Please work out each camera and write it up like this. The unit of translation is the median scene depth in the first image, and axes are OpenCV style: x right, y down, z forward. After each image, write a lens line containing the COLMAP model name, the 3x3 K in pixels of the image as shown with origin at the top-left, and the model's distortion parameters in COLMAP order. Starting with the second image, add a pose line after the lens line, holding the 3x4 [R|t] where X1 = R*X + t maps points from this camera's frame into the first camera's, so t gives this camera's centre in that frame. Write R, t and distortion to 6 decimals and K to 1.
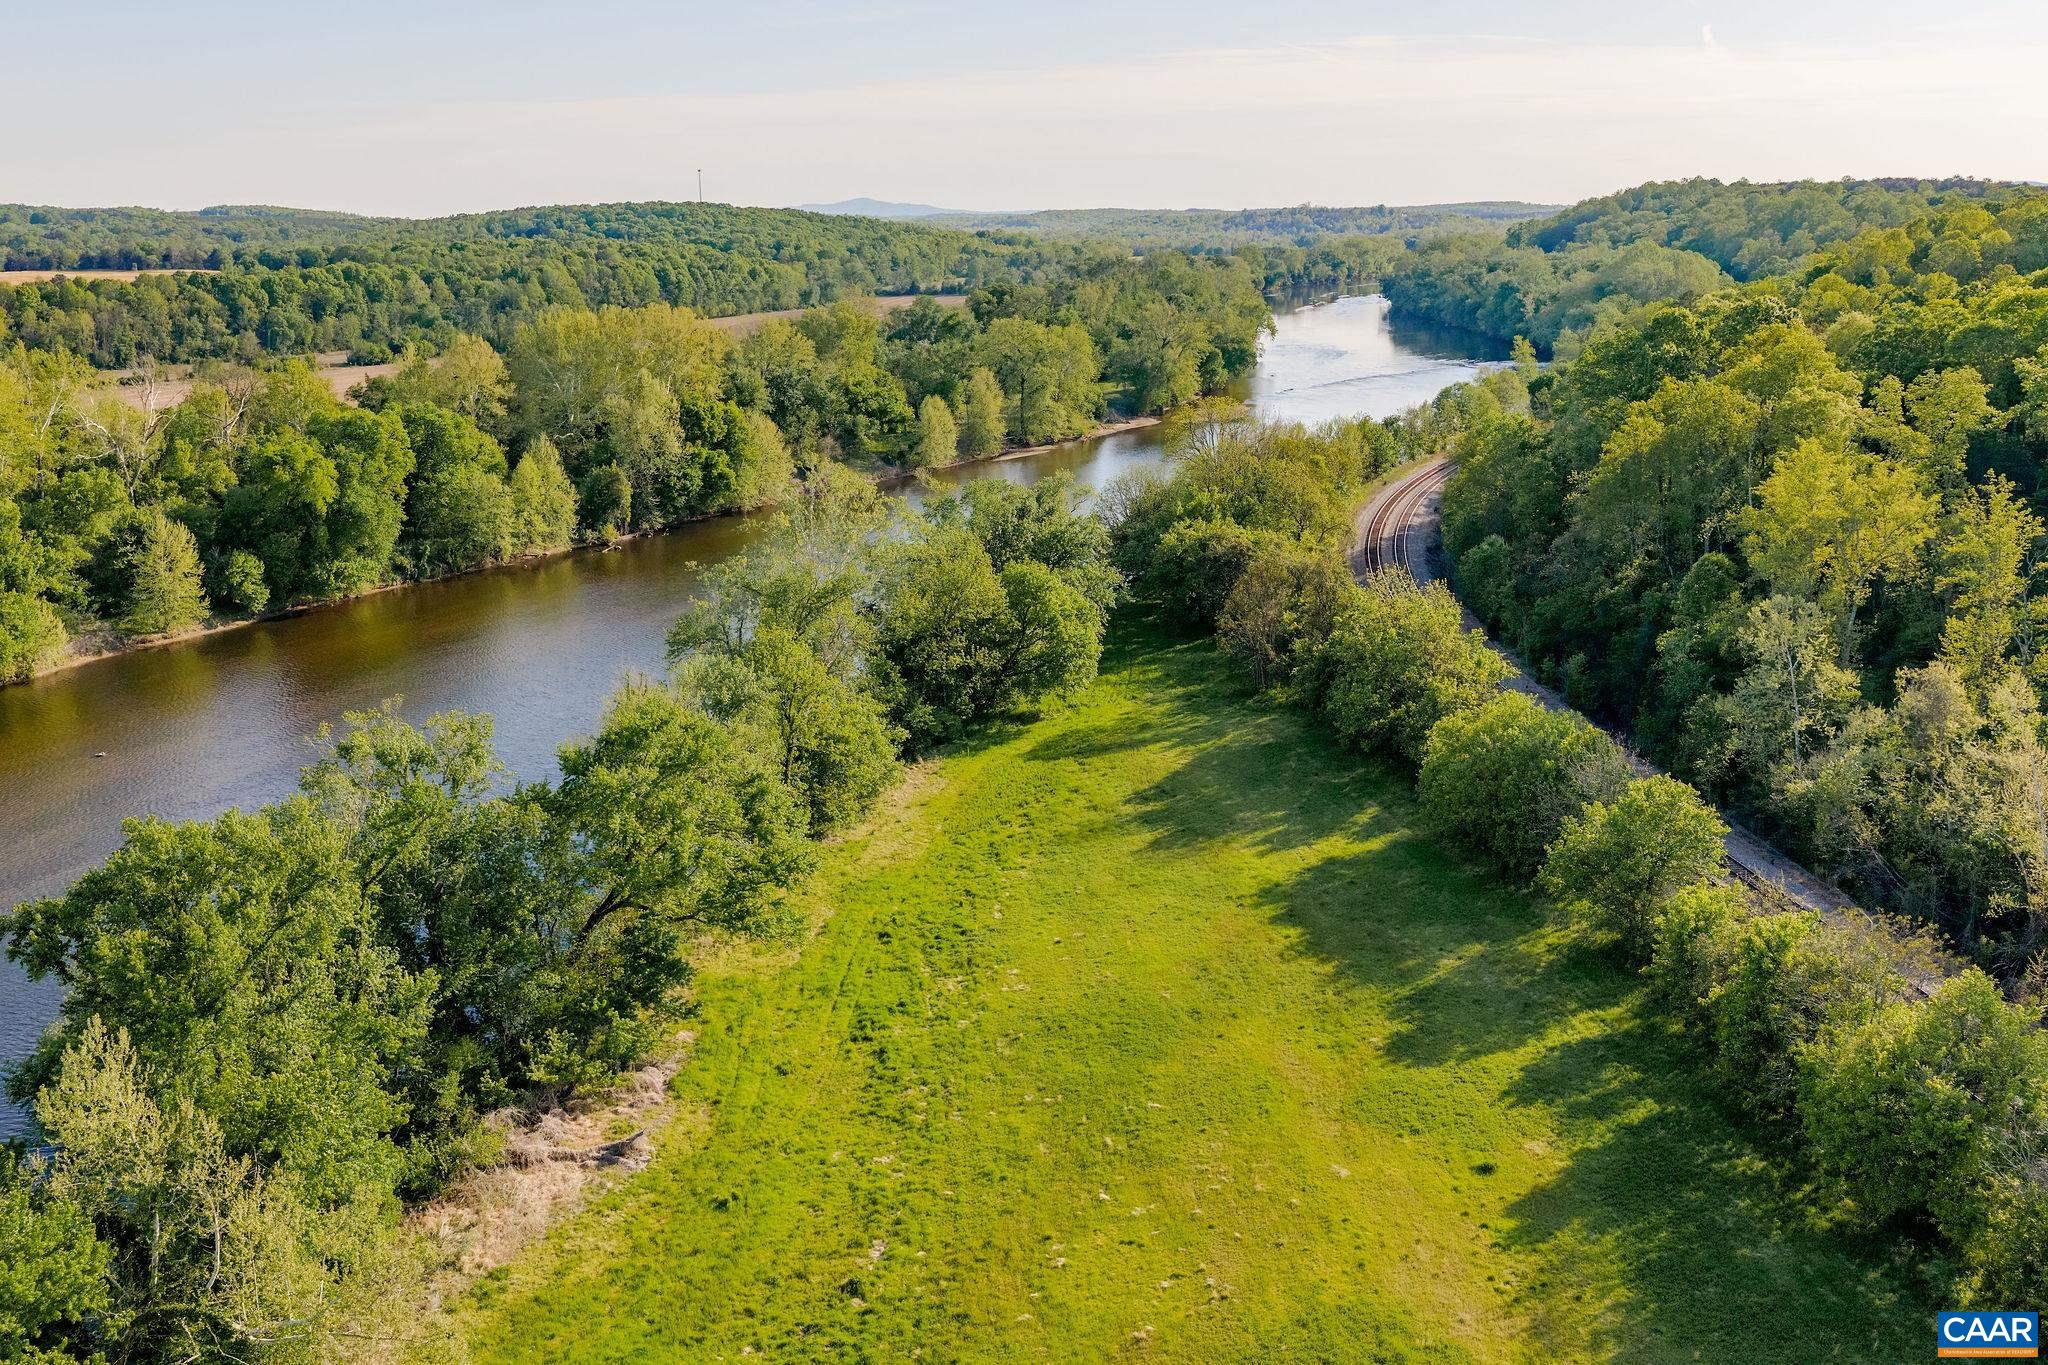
lens RADIAL K [[1872.7, 0, 1027.0], [0, 1872.7, 641.8], [0, 0, 1]] dist [-0.000028, -0.018255]
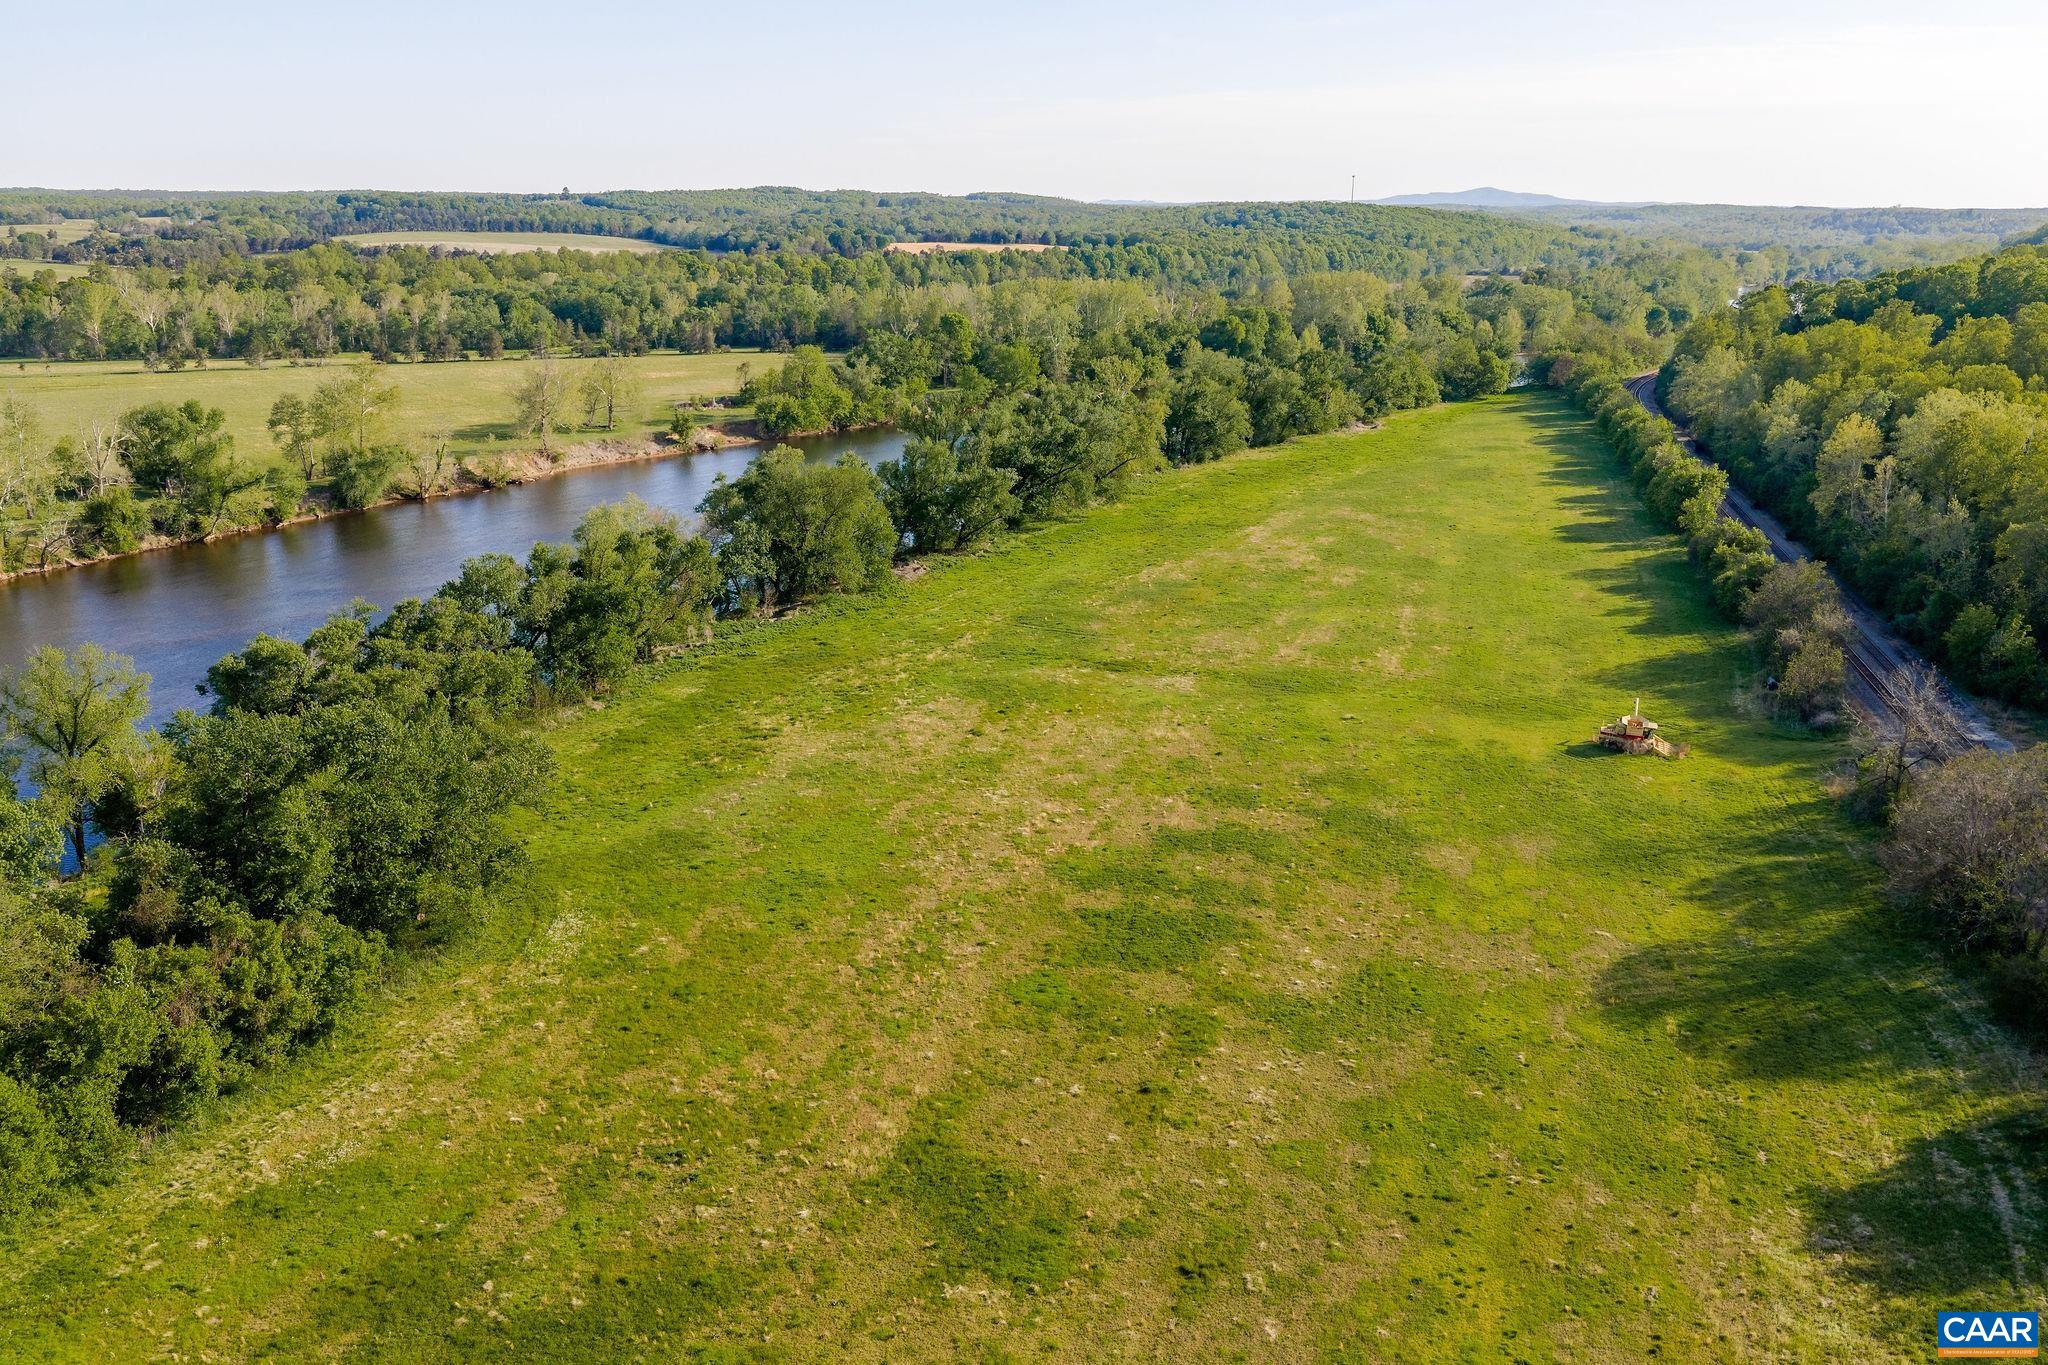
lens RADIAL K [[1727.6, 0, 1024.0], [0, 1727.6, 682.5], [0, 0, 1]] dist [0.026811, -0.045599]
pose [[0.943298, 0.104995, -0.314903, 0.066321], [-0.089519, 0.993975, 0.063254, 0.110106], [0.319647, -0.031477, 0.947014, -0.568209]]
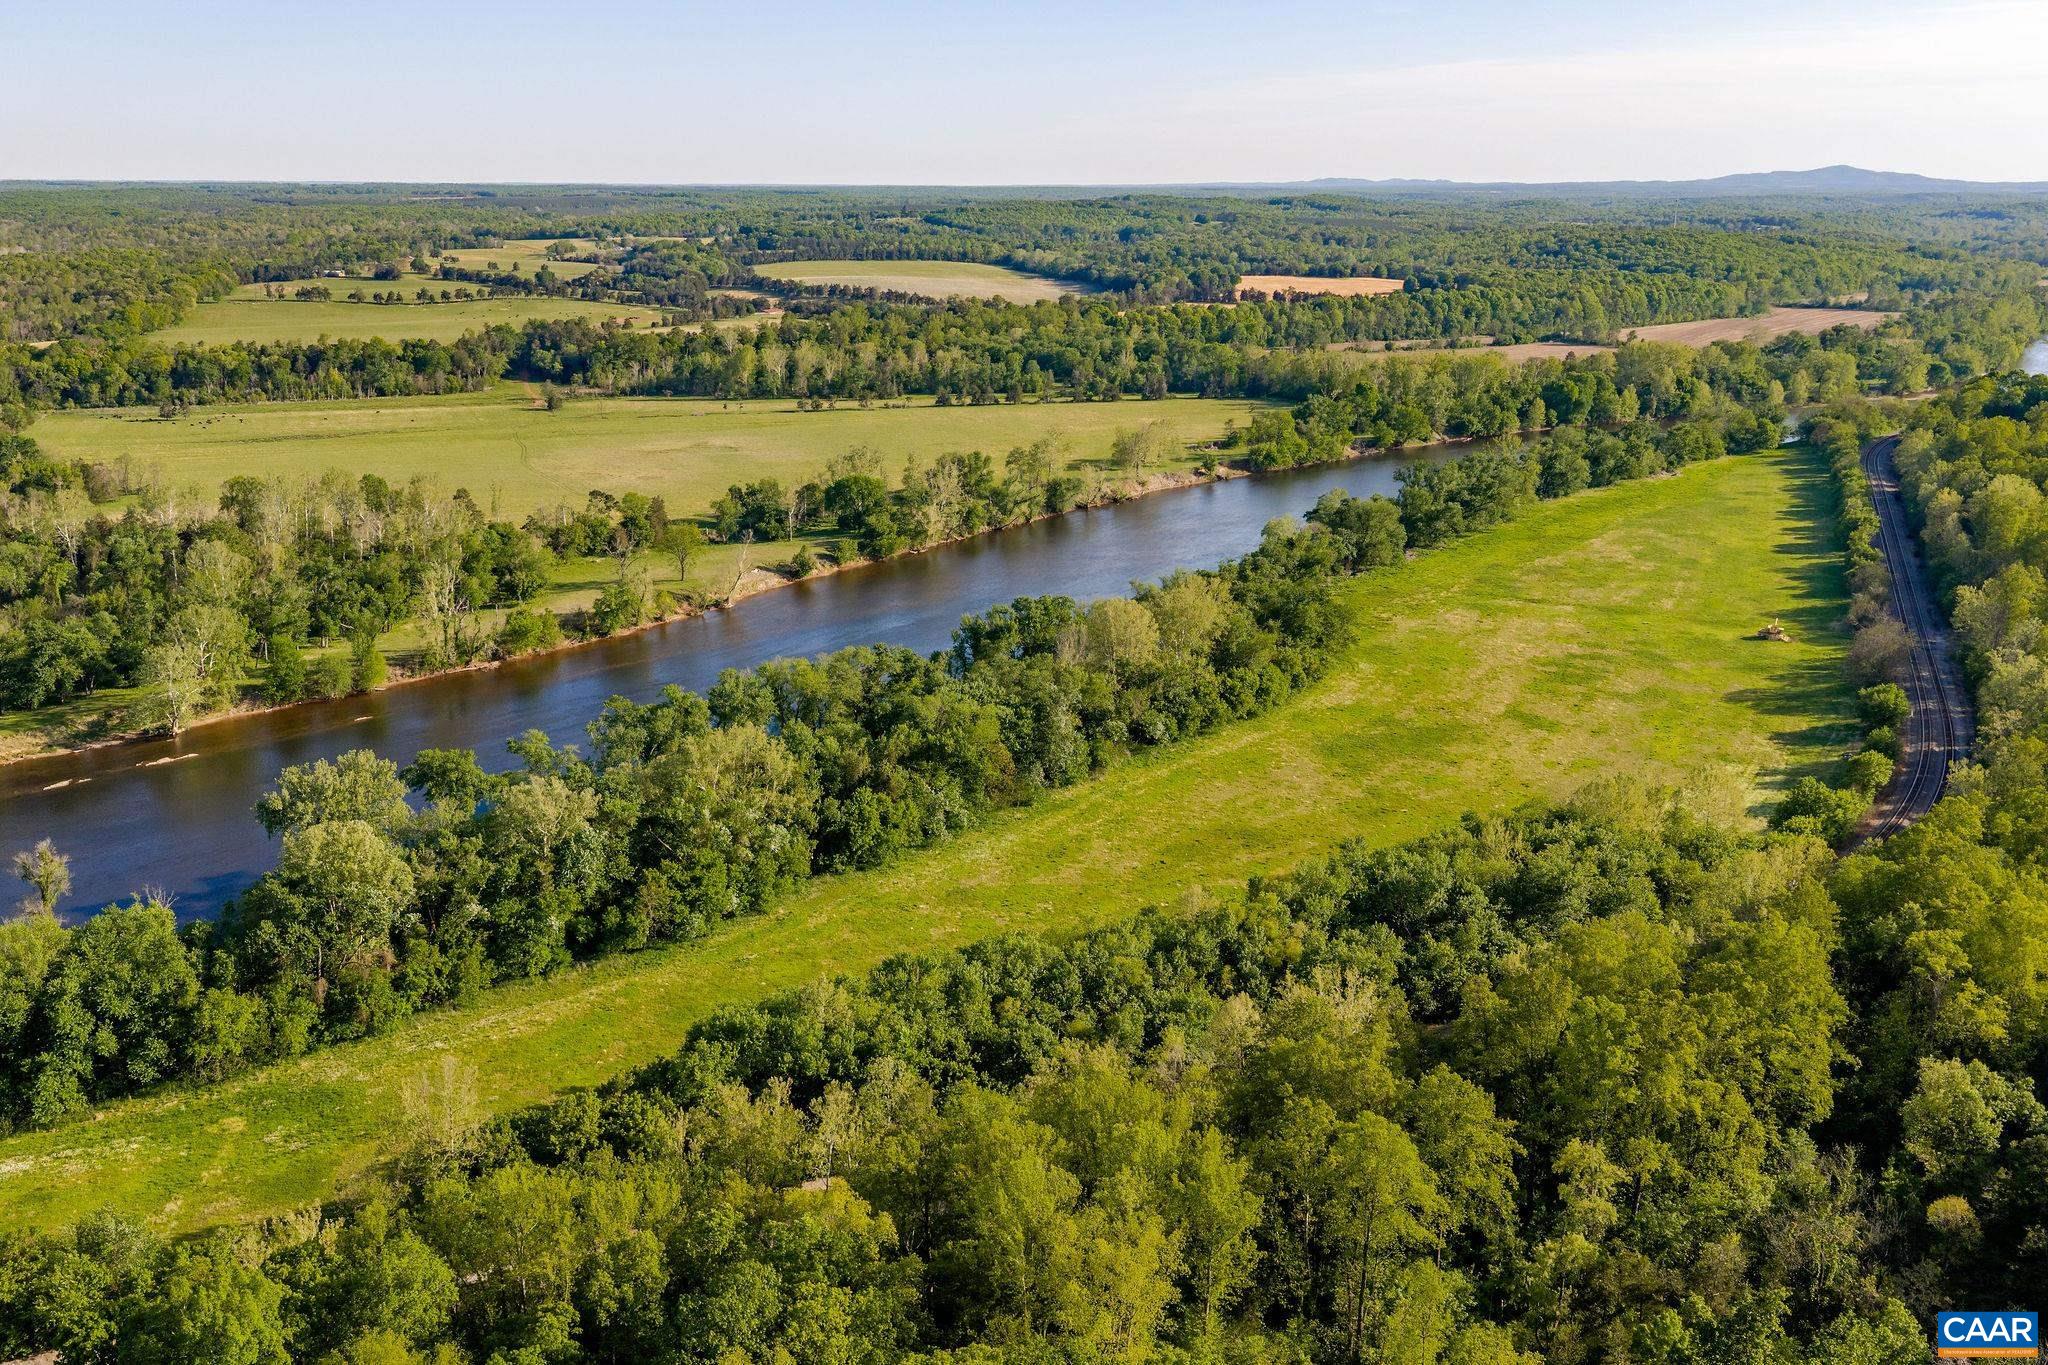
lens RADIAL K [[1898.7, 0, 917.5], [0, 1898.7, 677.6], [0, 0, 1]] dist [0.032513, -0.095444]
pose [[0.864394, 0.143163, -0.482004, 0.143767], [-0.123575, 0.989695, 0.072345, 0.132685], [0.487394, -0.002971, 0.873177, -1.071878]]
